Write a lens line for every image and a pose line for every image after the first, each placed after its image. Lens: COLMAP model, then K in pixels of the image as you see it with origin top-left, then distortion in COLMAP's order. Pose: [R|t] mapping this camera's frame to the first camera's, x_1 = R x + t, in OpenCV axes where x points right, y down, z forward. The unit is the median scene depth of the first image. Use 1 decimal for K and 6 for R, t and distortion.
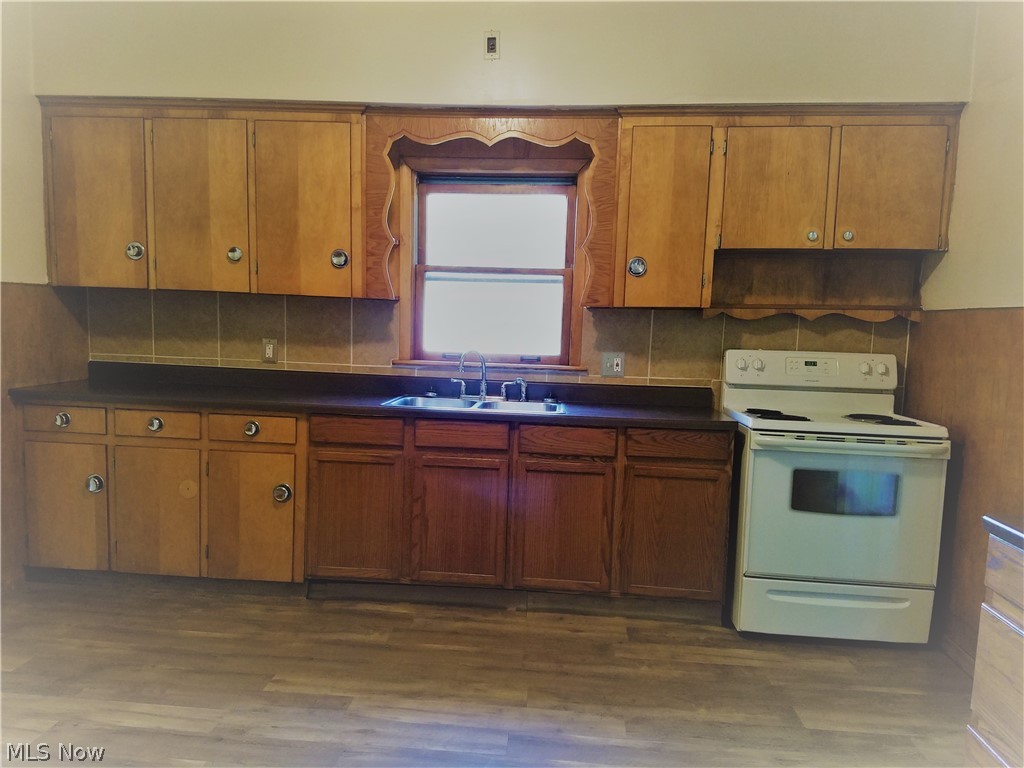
lens RADIAL K [[795.8, 0, 507.4], [0, 795.8, 415.7], [0, 0, 1]] dist [0.214711, -0.373559]
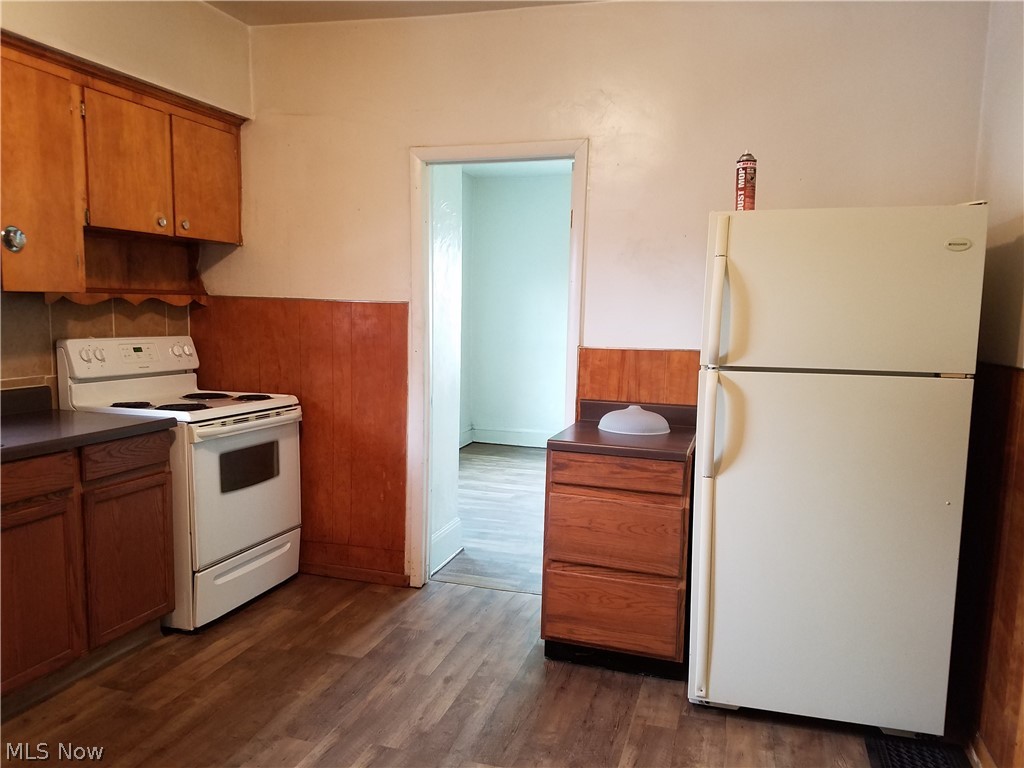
lens RADIAL K [[794.1, 0, 514.4], [0, 794.1, 410.3], [0, 0, 1]] dist [0.061399, -0.092544]
pose [[0.192490, -0.147305, 0.970180, -0.505208], [0.090783, 0.987102, 0.131862, -0.081957], [-0.977091, 0.062694, 0.203380, 0.391840]]
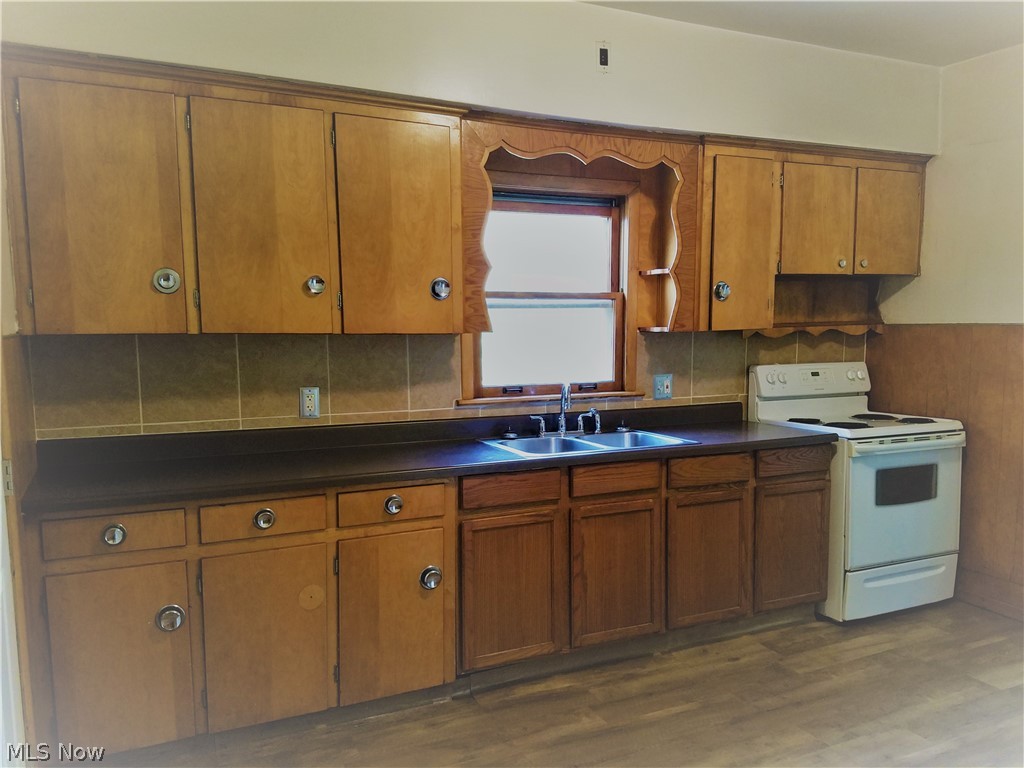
lens RADIAL K [[795.8, 0, 507.4], [0, 795.8, 415.7], [0, 0, 1]] dist [0.214711, -0.373559]
pose [[0.855319, -0.094628, 0.509386, -0.606879], [0.091982, 0.995295, 0.030447, -0.084402], [-0.509871, 0.020813, 0.859999, 0.258993]]
